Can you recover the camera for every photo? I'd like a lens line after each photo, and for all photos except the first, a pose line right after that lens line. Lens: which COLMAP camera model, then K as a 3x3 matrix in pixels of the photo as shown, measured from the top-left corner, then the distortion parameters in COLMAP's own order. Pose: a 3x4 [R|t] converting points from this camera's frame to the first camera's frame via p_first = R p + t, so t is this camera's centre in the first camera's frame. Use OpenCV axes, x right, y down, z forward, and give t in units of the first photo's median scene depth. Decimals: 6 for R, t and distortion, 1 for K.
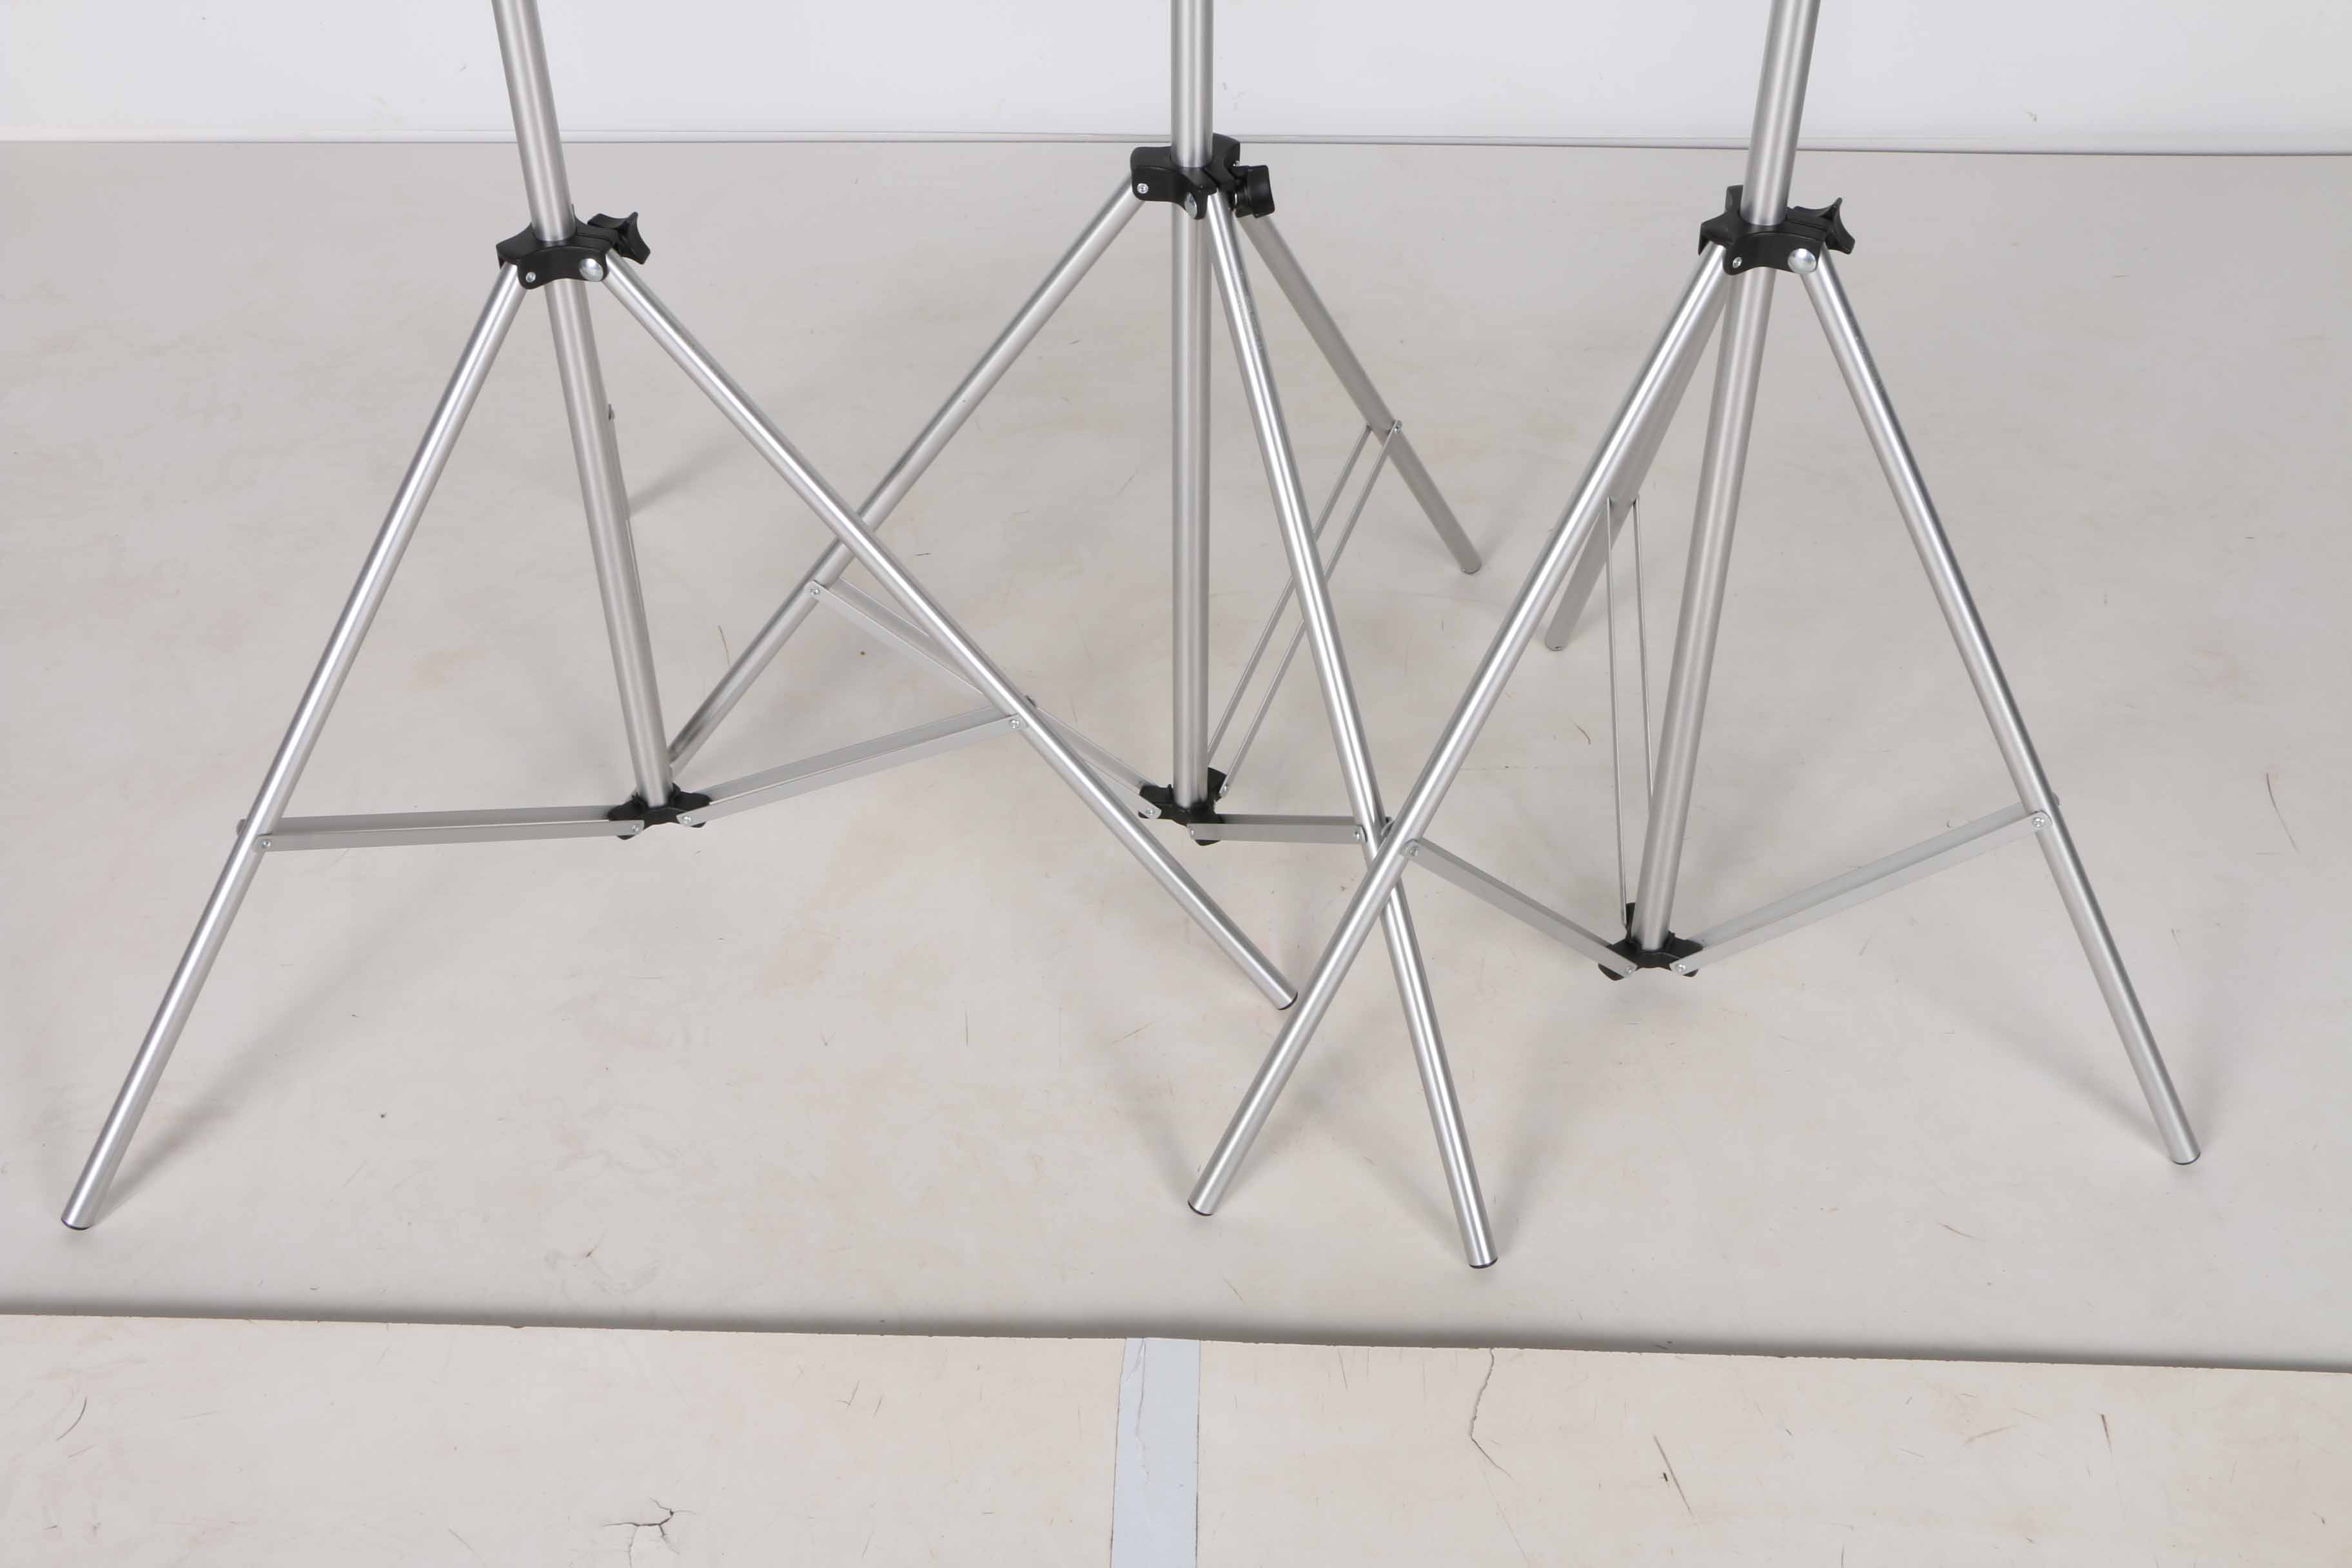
lens RADIAL K [[2617.9, 0, 1176.0], [0, 2617.9, 784.0], [0, 0, 1]] dist [-0.021128, -0.004551]
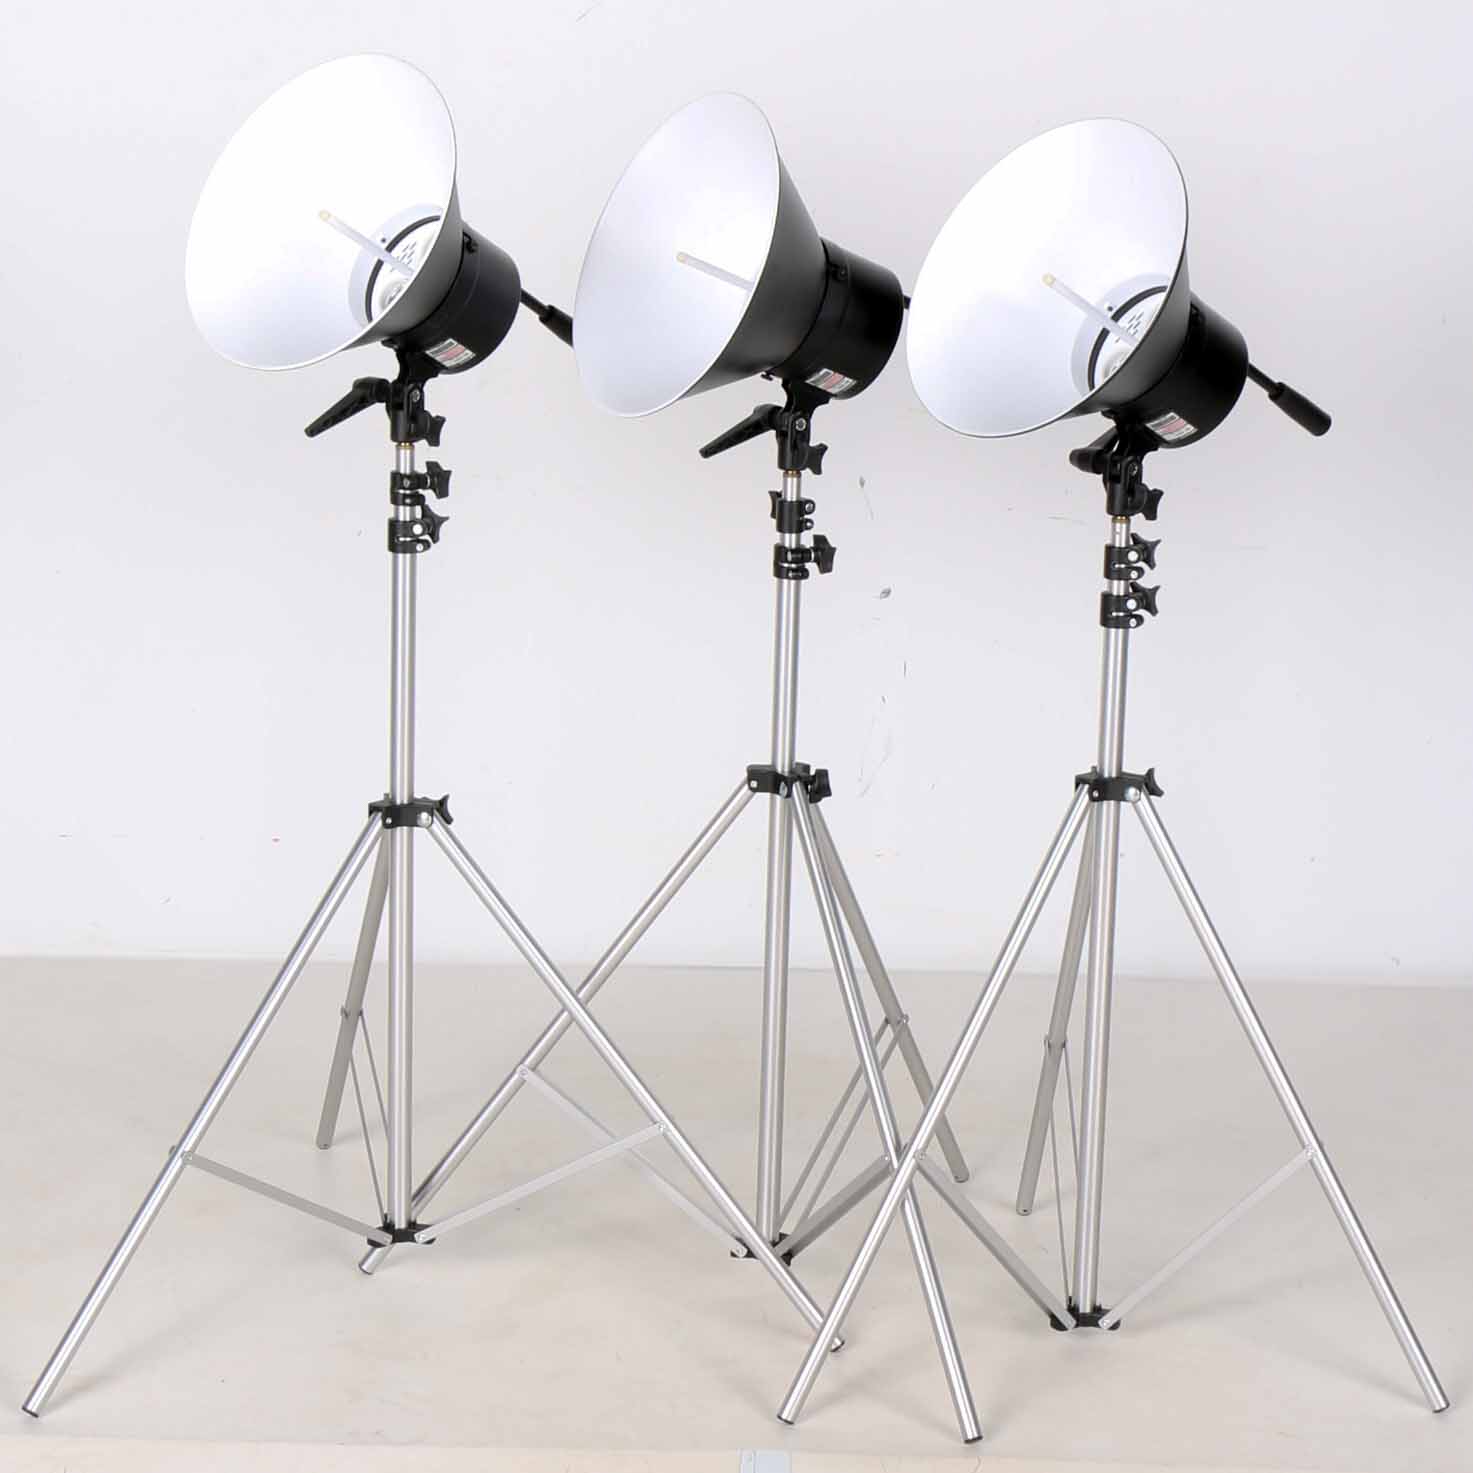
lens RADIAL K [[3756.3, 0, 736.5], [0, 3756.3, 736.5], [0, 0, 1]] dist [-0.058666, 0.115320]
pose [[0.999051, 0.023408, 0.036728, -0.110697], [-0.002893, 0.877094, -0.480311, 0.886888], [-0.043456, 0.479749, 0.876329, -1.111425]]
